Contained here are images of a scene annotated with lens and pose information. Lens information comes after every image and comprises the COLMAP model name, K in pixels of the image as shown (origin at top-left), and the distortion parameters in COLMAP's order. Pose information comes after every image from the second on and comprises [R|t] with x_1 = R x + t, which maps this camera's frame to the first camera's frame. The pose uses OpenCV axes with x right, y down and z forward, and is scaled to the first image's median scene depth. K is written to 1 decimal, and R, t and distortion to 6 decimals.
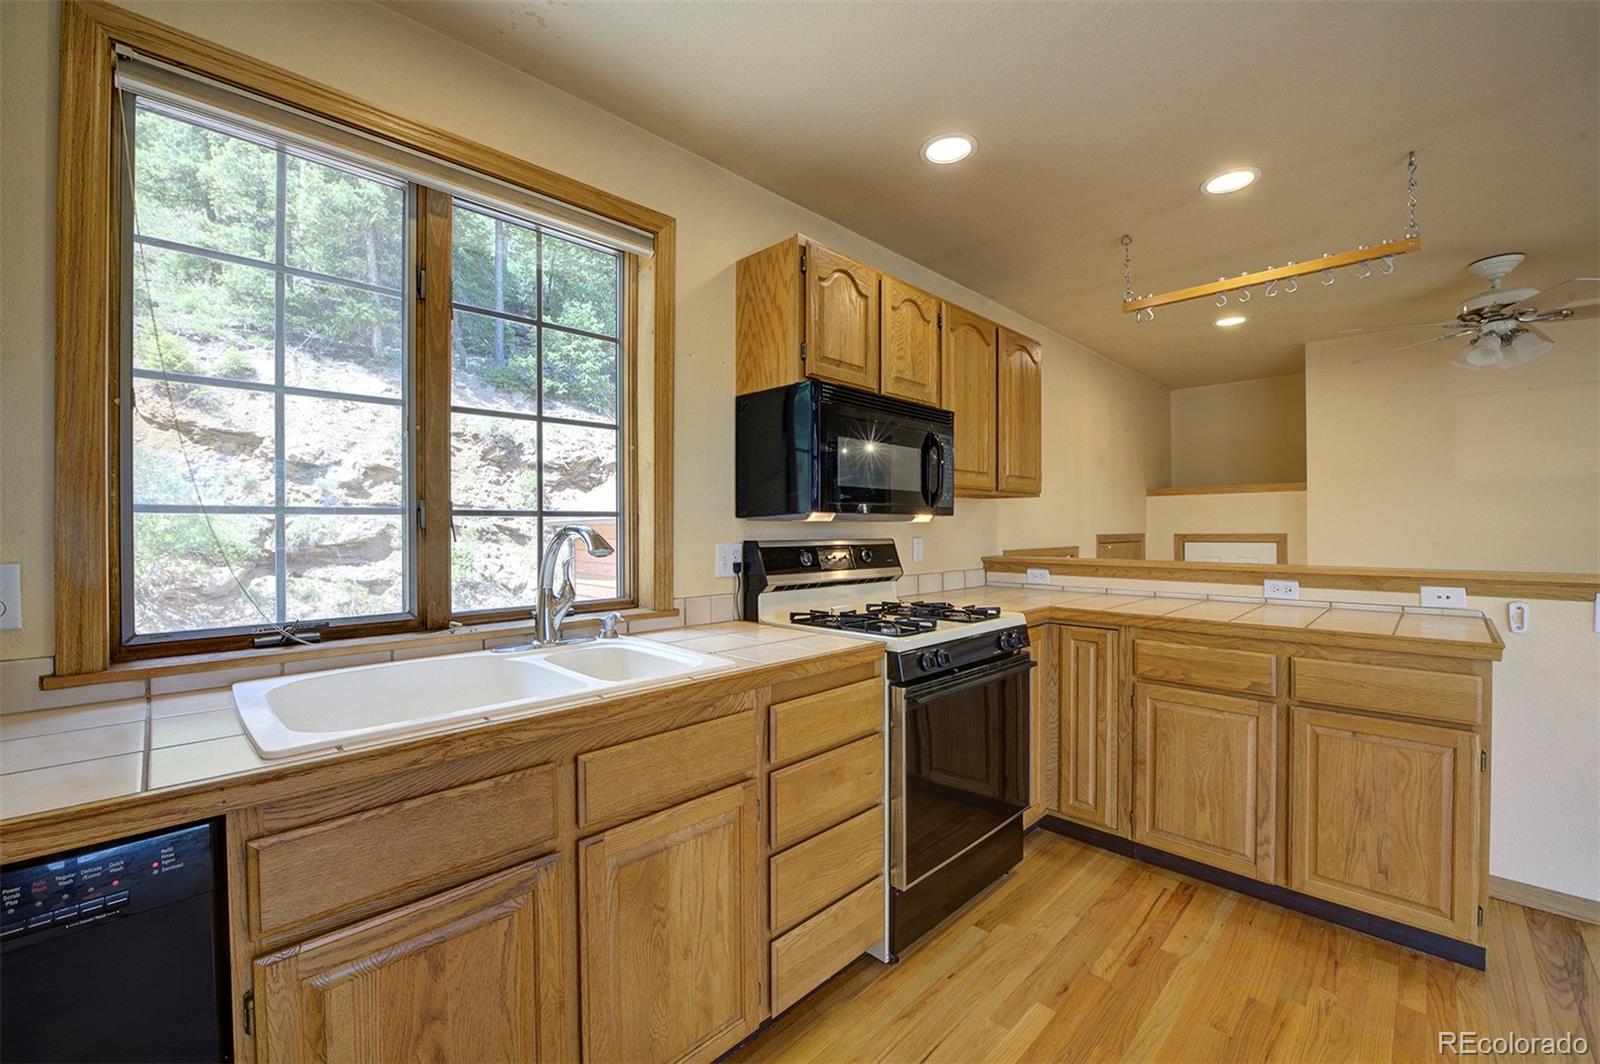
lens RADIAL K [[646.1, 0, 800.0], [0, 646.1, 532.0], [0, 0, 1]] dist [-0.018673, -0.000013]
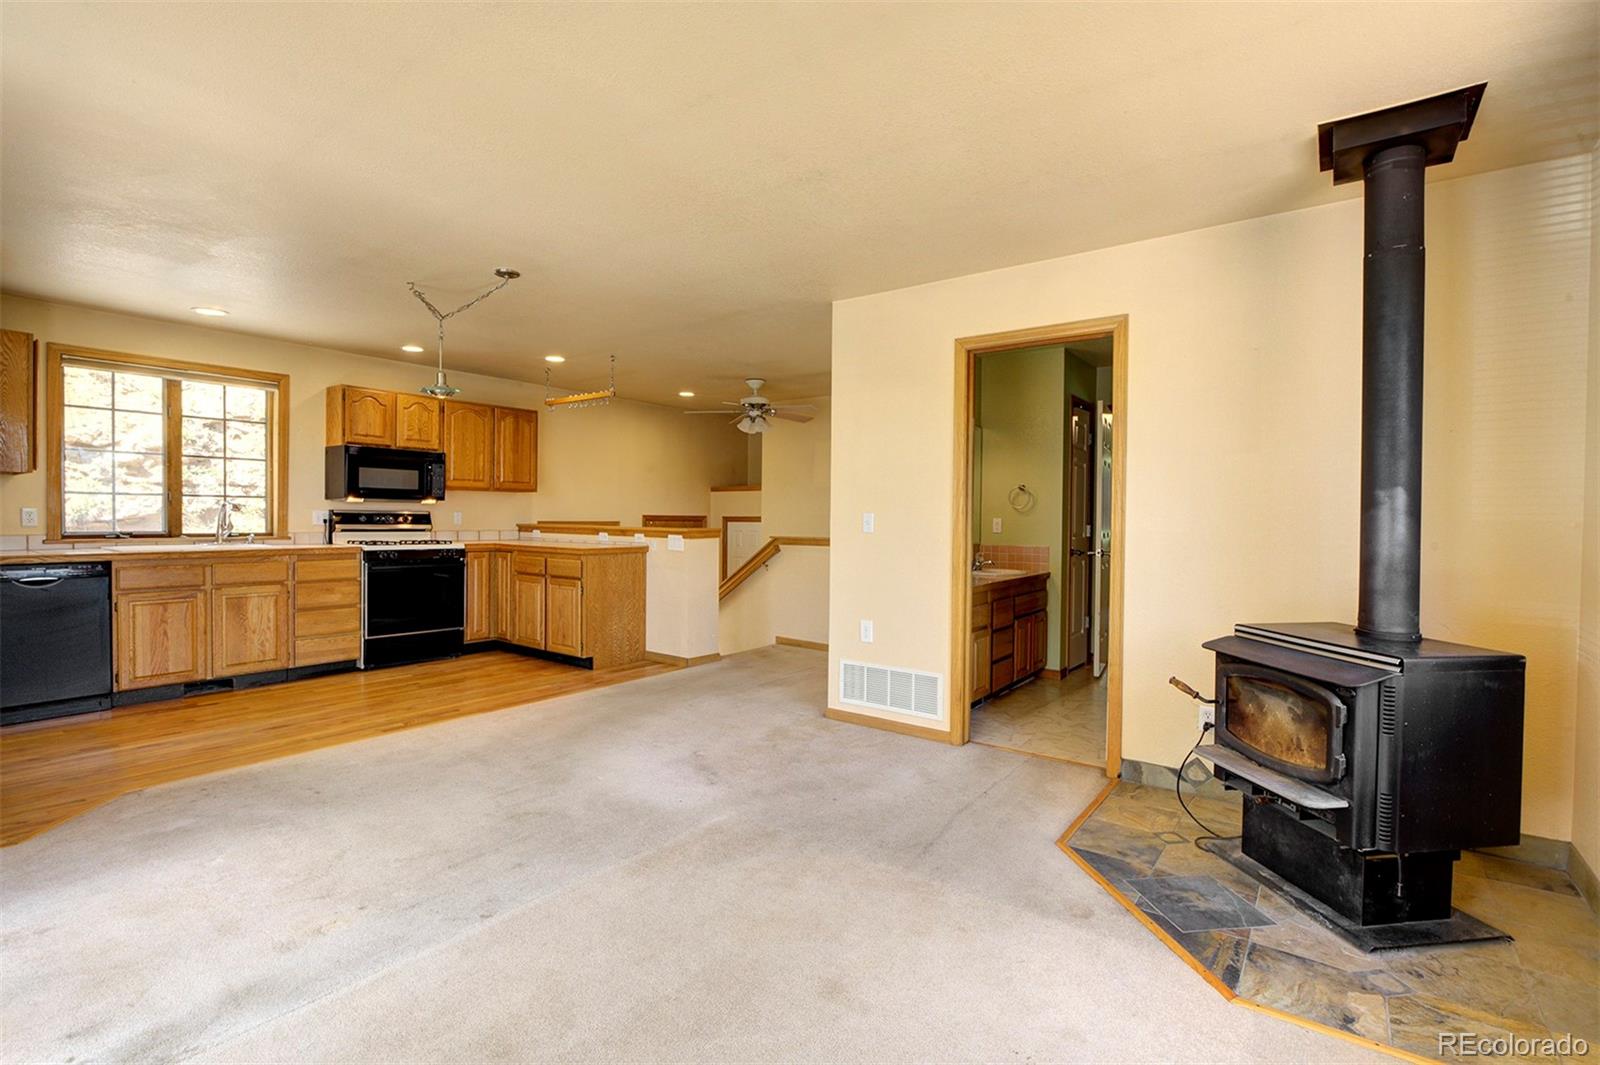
lens RADIAL K [[725.0, 0, 800.0], [0, 725.0, 532.5], [0, 0, 1]] dist [-0.013164, 0.000834]
pose [[0.989592, 0.012485, 0.143360, 1.326513], [-0.014699, 0.999788, 0.014395, 0.036038], [-0.143150, -0.016352, 0.989566, -1.961179]]
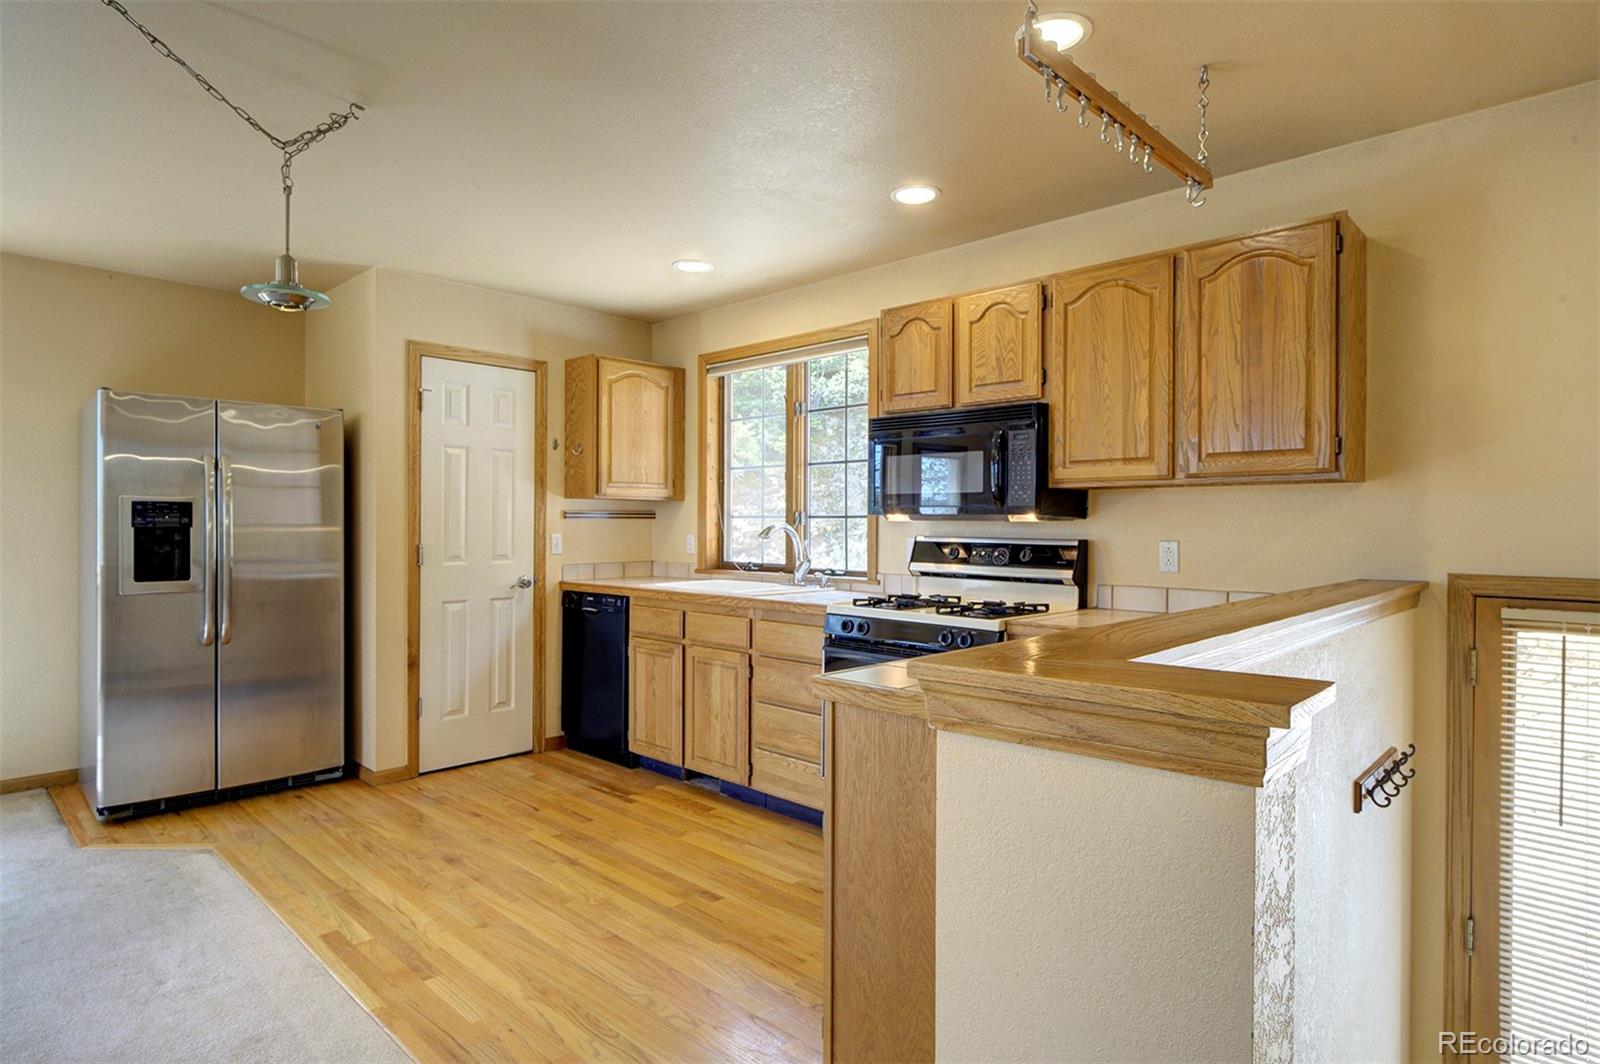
lens RADIAL K [[867.8, 0, 800.0], [0, 867.8, 532.0], [0, 0, 1]] dist [0.004542, 0.001629]
pose [[0.019057, 0.011763, -0.999749, 1.816358], [-0.014112, 0.999834, 0.011495, -0.012535], [0.999719, 0.013889, 0.019219, 0.789243]]
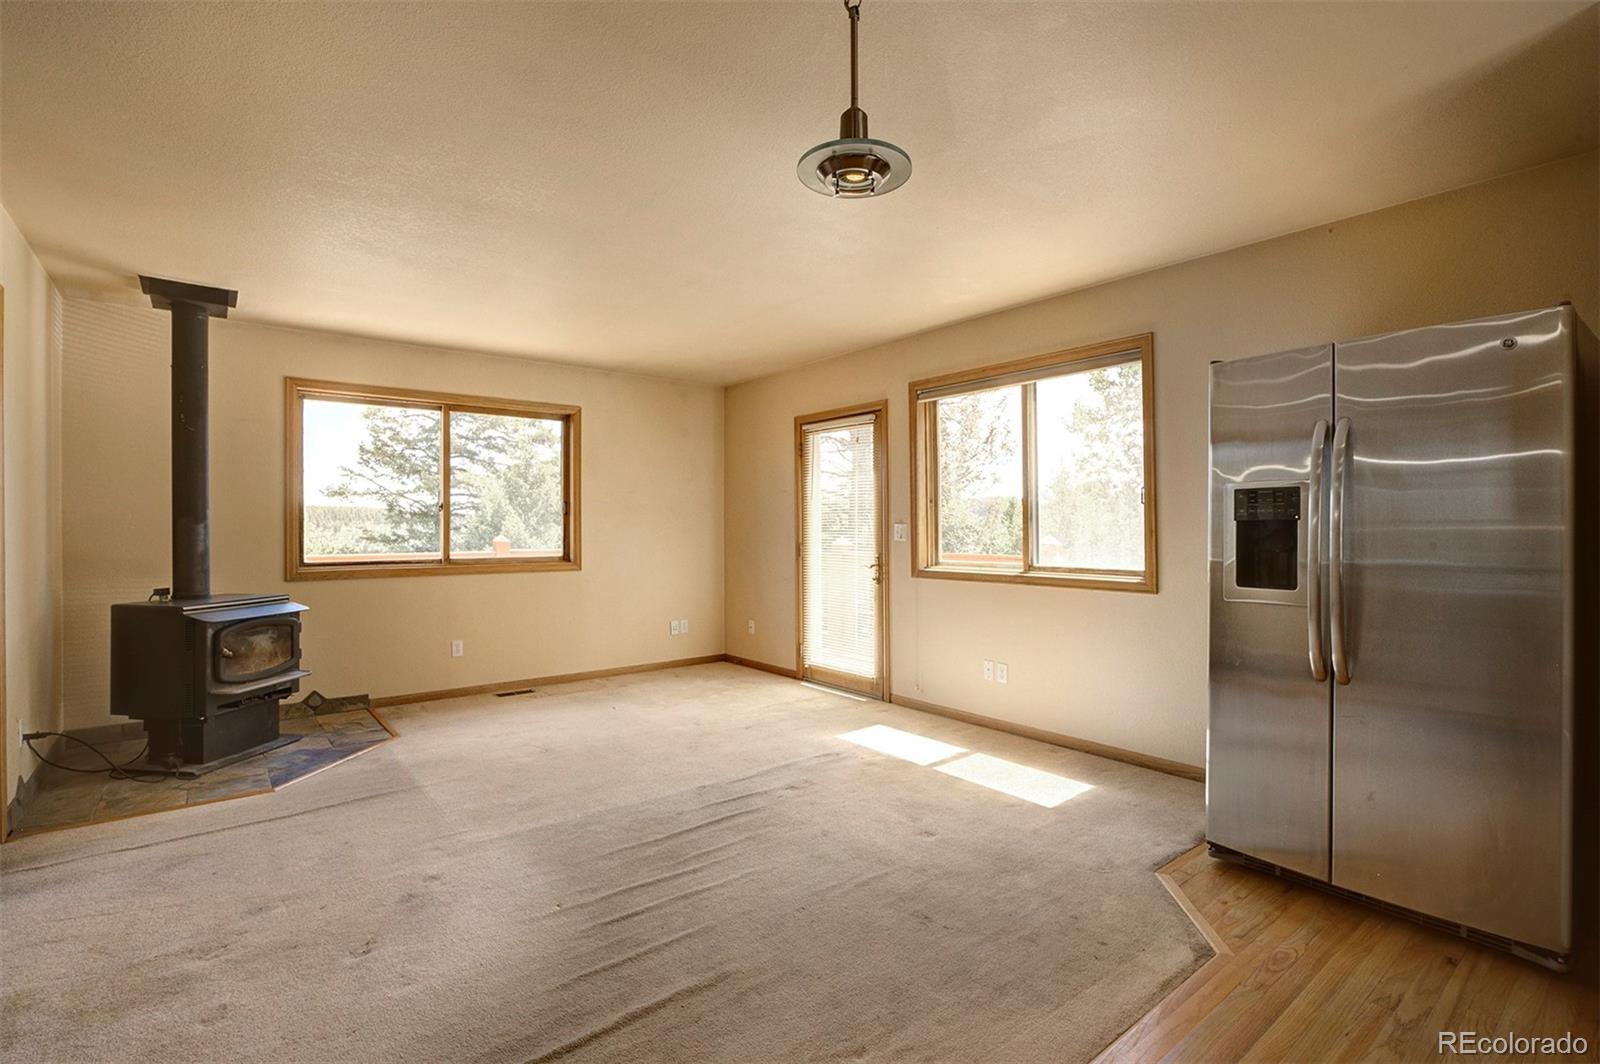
lens RADIAL K [[743.7, 0, 800.0], [0, 743.7, 532.0], [0, 0, 1]] dist [-0.009354, -0.000056]
pose [[-0.993742, 0.005496, 0.111564, 0.611874], [0.007071, 0.999881, 0.013723, 0.014694], [-0.111475, 0.014426, -0.993662, 0.797574]]
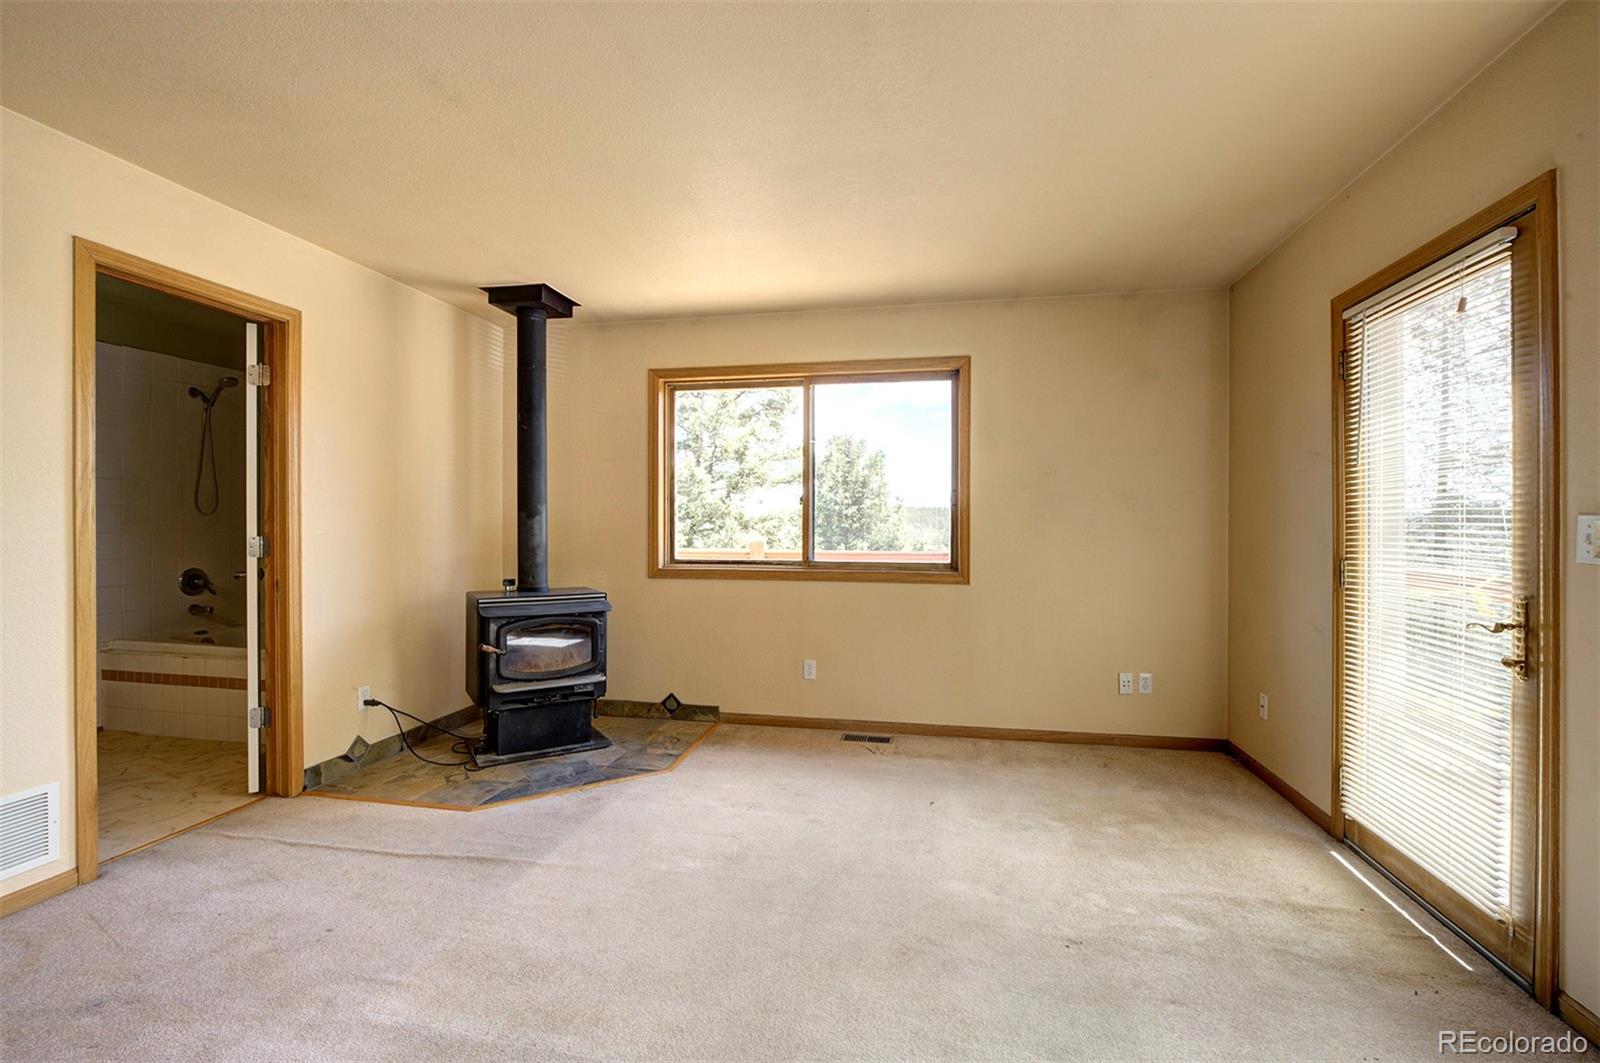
lens RADIAL K [[706.0, 0, 800.0], [0, 706.0, 531.5], [0, 0, 1]] dist [-0.018064, 0.000266]
pose [[-0.550260, -0.004248, 0.834983, 0.403220], [0.005981, 0.999941, 0.009029, 0.030082], [-0.834972, 0.009962, -0.550202, -0.503288]]
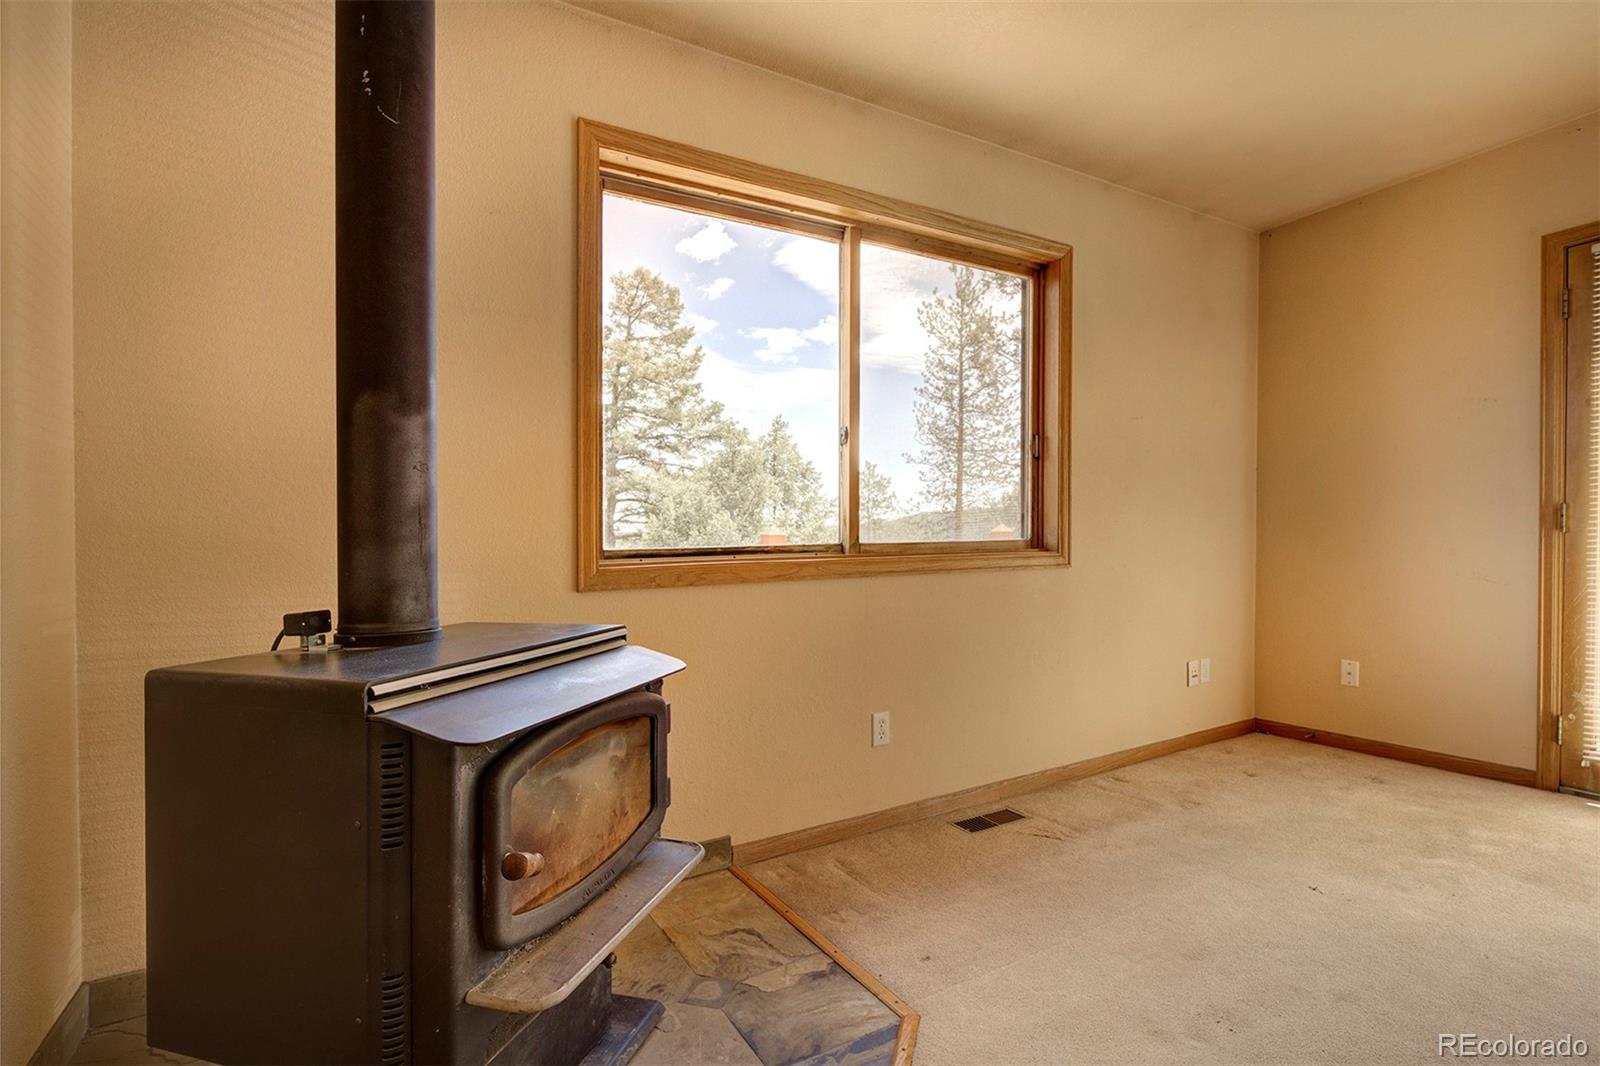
lens RADIAL K [[759.3, 0, 827.3], [0, 759.3, 538.1], [0, 0, 1]] dist [-0.001790, -0.000121]
pose [[-0.967984, 0.024317, 0.249833, 1.866816], [0.026991, 0.999609, 0.007283, 0.118234], [-0.249558, 0.013793, -0.968262, -0.391794]]
